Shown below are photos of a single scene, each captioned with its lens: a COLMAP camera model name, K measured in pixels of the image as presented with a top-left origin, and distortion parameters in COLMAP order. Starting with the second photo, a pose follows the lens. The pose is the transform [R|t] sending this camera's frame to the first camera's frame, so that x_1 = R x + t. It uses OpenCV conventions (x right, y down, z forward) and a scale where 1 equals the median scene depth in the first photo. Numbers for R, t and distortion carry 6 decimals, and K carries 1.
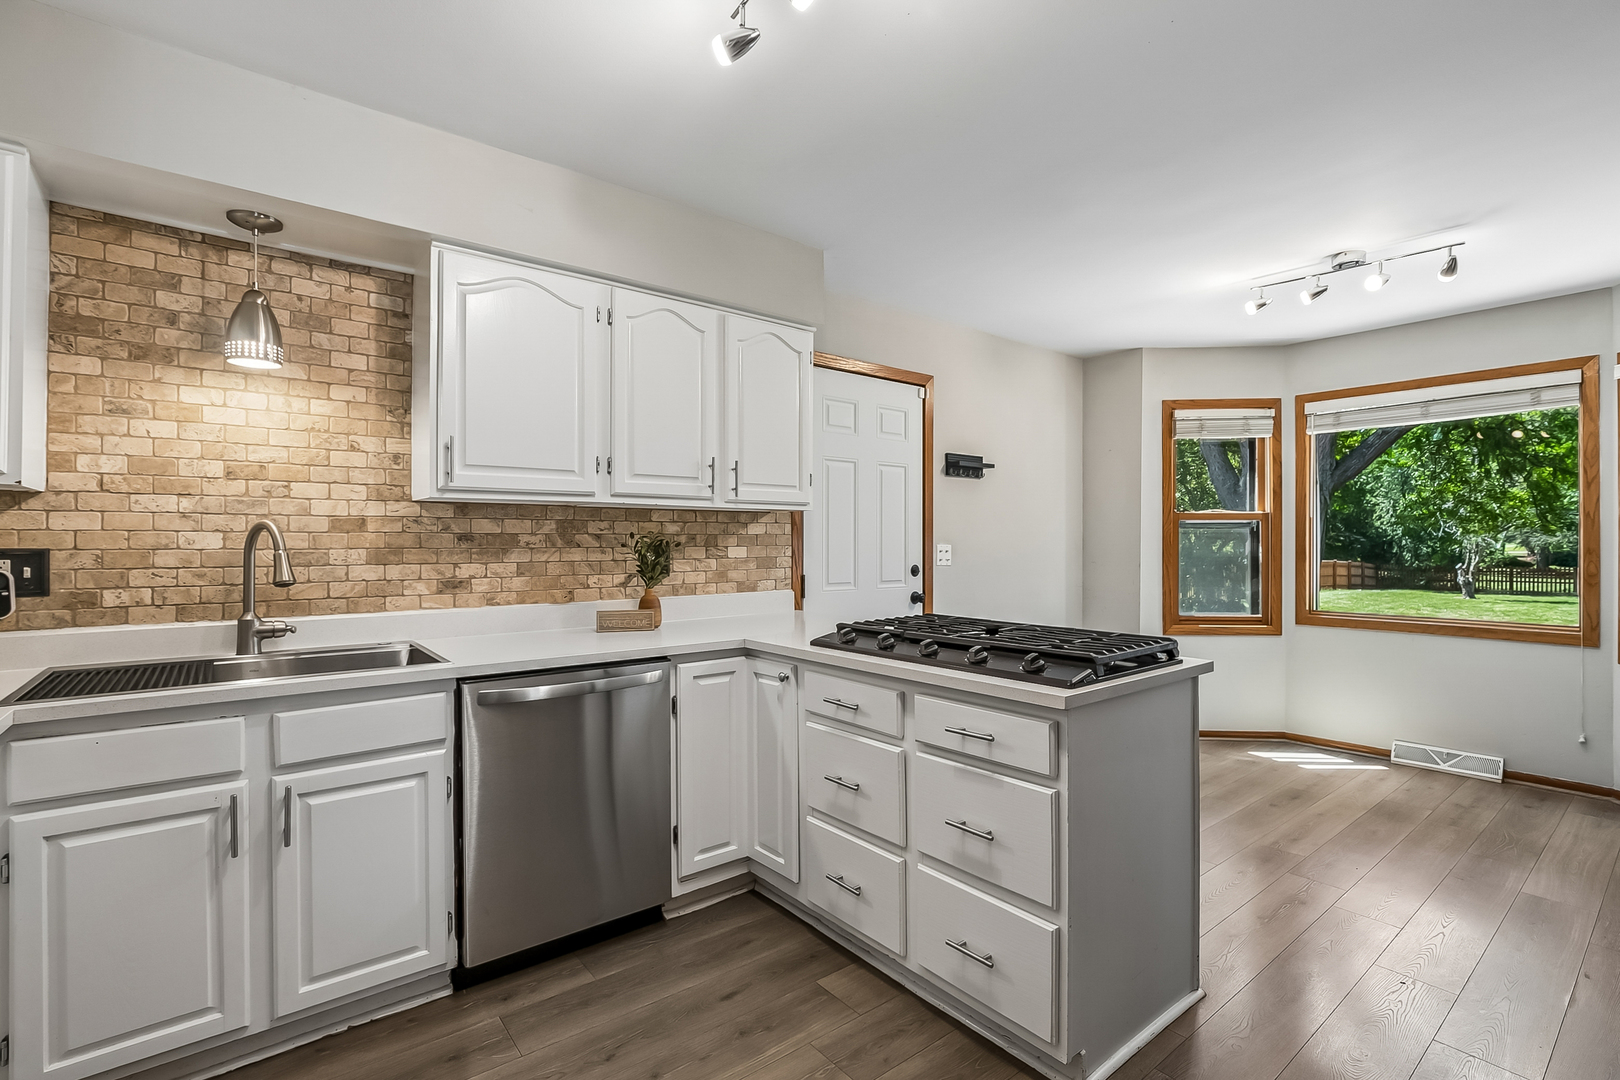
lens RADIAL K [[750.7, 0, 821.7], [0, 750.7, 541.3], [0, 0, 1]] dist [-0.007510, 0.000023]
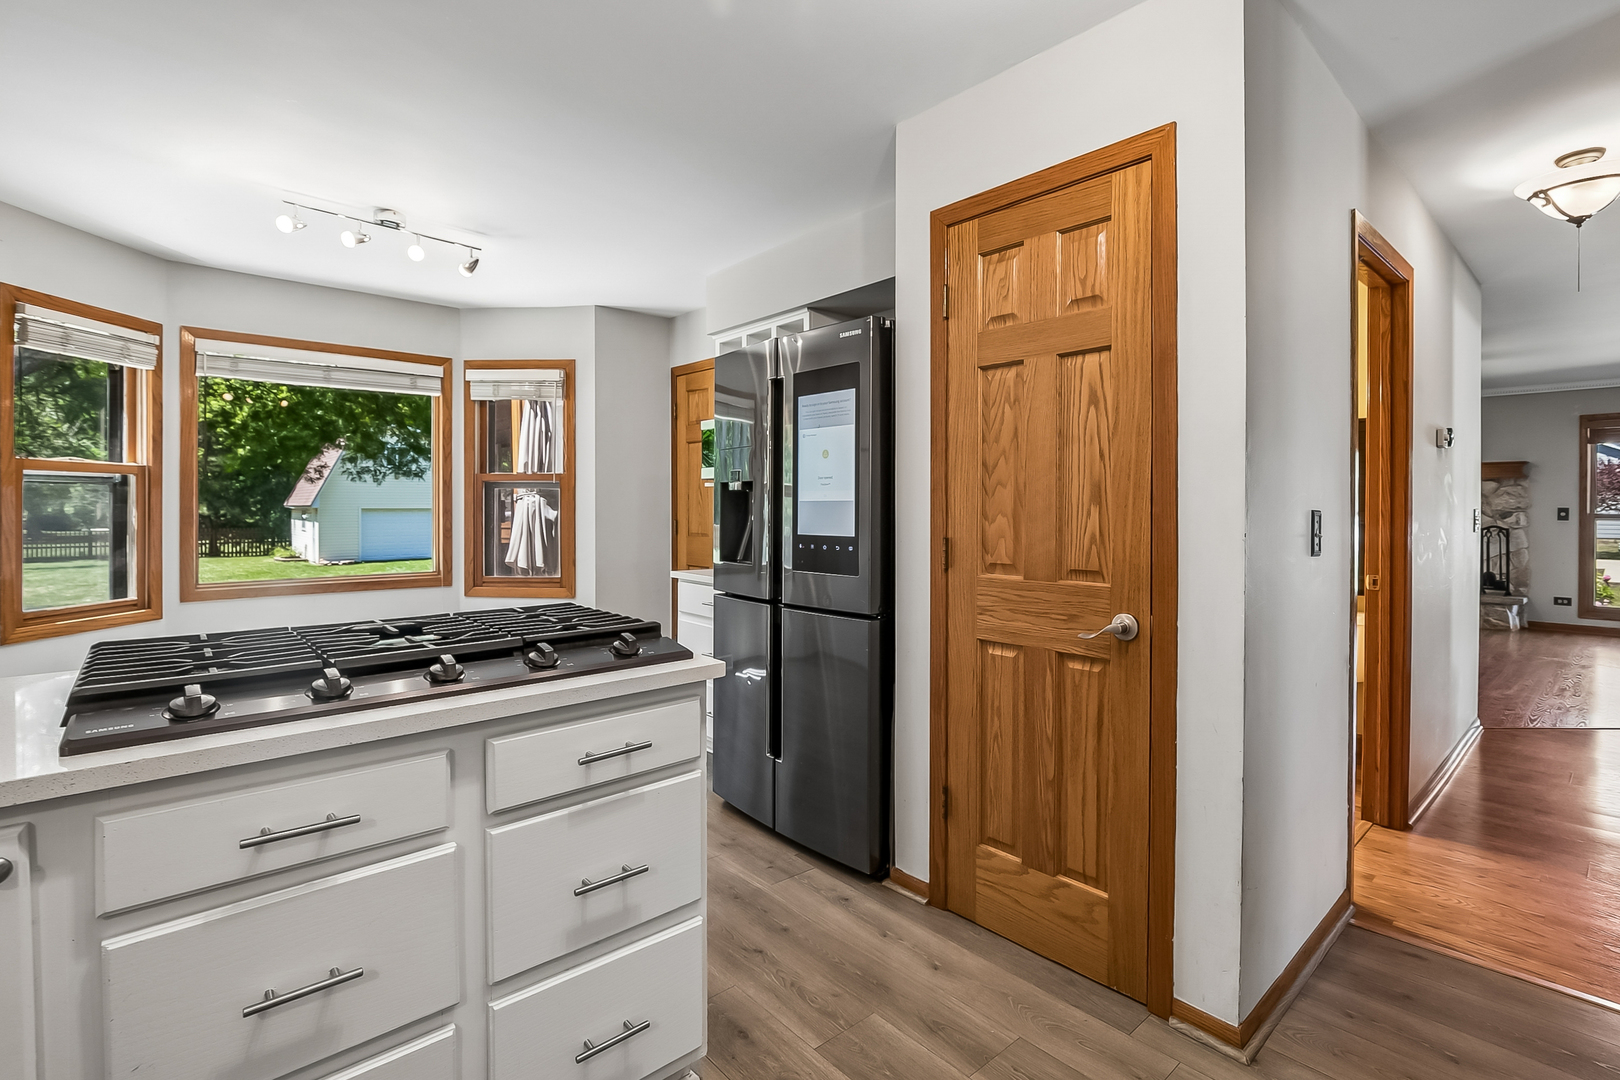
lens RADIAL K [[750.7, 0, 830.9], [0, 750.7, 512.3], [0, 0, 1]] dist [-0.007510, 0.000023]
pose [[-0.050076, -0.008644, 0.998708, -0.299363], [-0.002606, 0.999960, 0.008524, 0.002974], [-0.998742, -0.002176, -0.050096, 0.430417]]
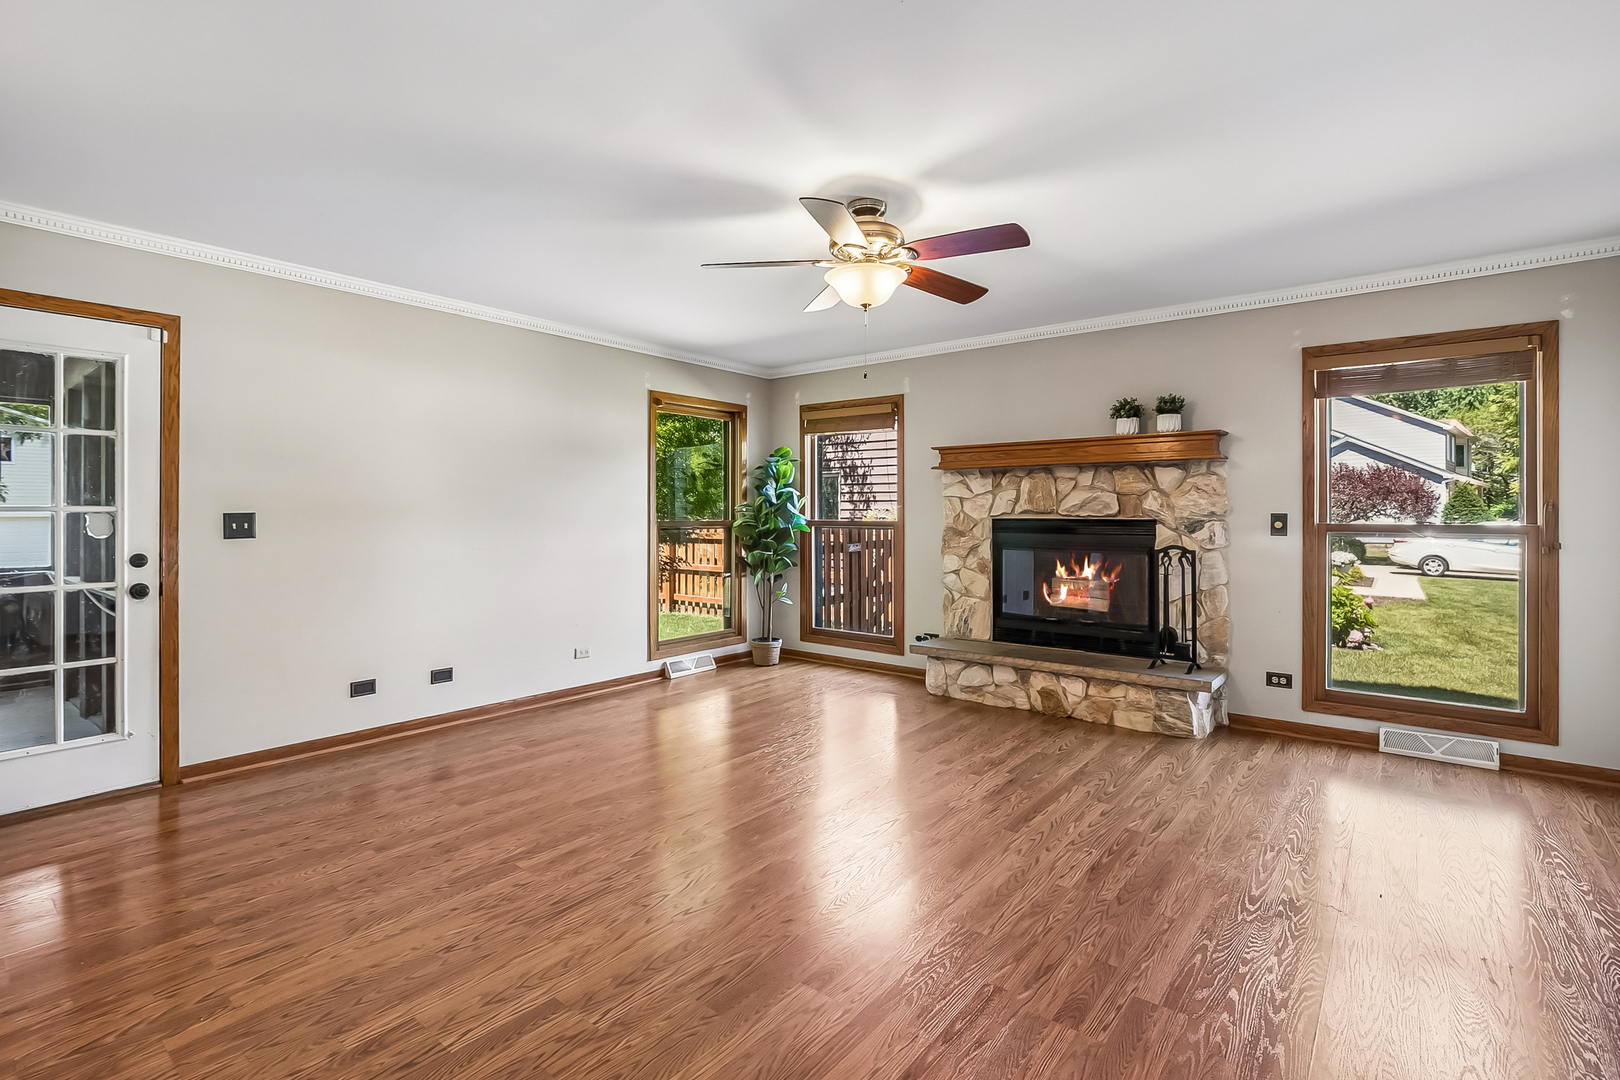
lens RADIAL K [[750.7, 0, 835.2], [0, 750.7, 511.5], [0, 0, 1]] dist [-0.007510, 0.000023]
pose [[-0.226262, -0.001599, 0.974065, -0.187578], [0.000596, 0.999998, 0.001780, 0.002345], [-0.974066, 0.000983, -0.226261, 0.294505]]
